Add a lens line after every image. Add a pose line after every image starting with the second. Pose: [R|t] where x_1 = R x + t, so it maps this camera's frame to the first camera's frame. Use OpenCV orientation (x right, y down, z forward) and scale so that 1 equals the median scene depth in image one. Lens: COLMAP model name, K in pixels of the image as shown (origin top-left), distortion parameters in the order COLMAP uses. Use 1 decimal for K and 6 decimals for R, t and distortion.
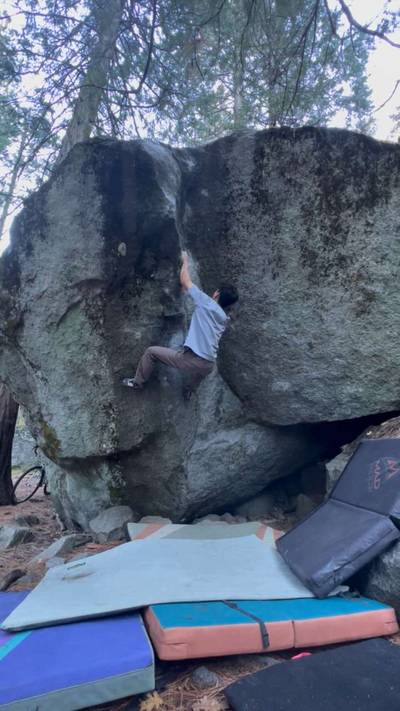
lens RADIAL K [[309.8, 0, 199.9], [0, 309.8, 355.2], [0, 0, 1]] dist [-0.009147, 0.001270]
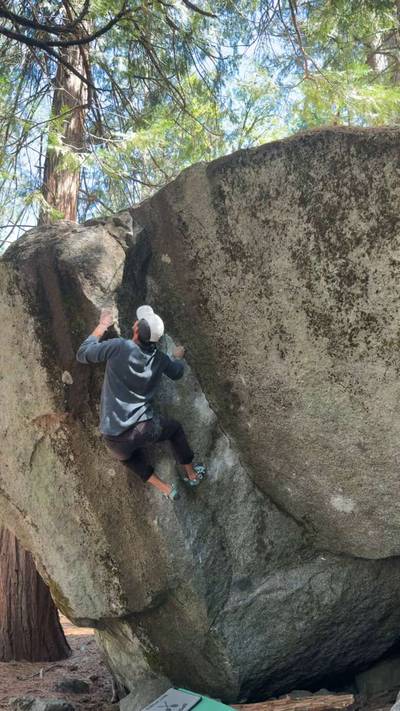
lens RADIAL K [[581.2, 0, 198.1], [0, 581.2, 352.4], [0, 0, 1]] dist [0.072424, -0.137070]
pose [[0.913121, -0.172439, -0.369424, 0.561853], [0.183276, 0.983044, -0.005852, -0.296212], [0.364169, -0.062363, 0.929242, -0.254583]]
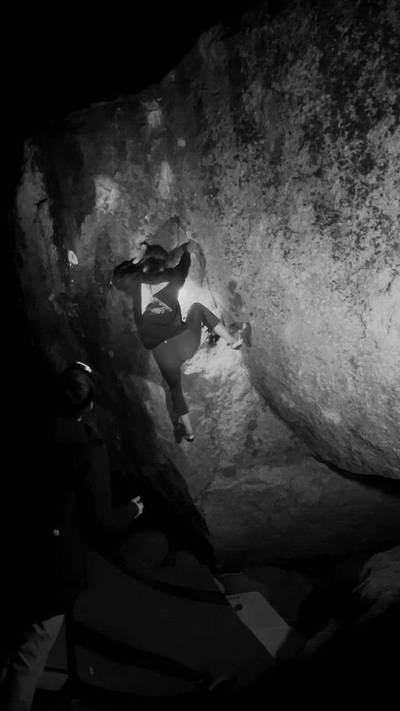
lens RADIAL K [[442.7, 0, 200.4], [0, 442.7, 355.1], [0, 0, 1]] dist [-0.015625, 0.004771]
pose [[0.834761, 0.019055, -0.550283, 0.614809], [0.071447, 0.987203, 0.142568, -0.200834], [0.545957, -0.158326, 0.822717, 0.143864]]
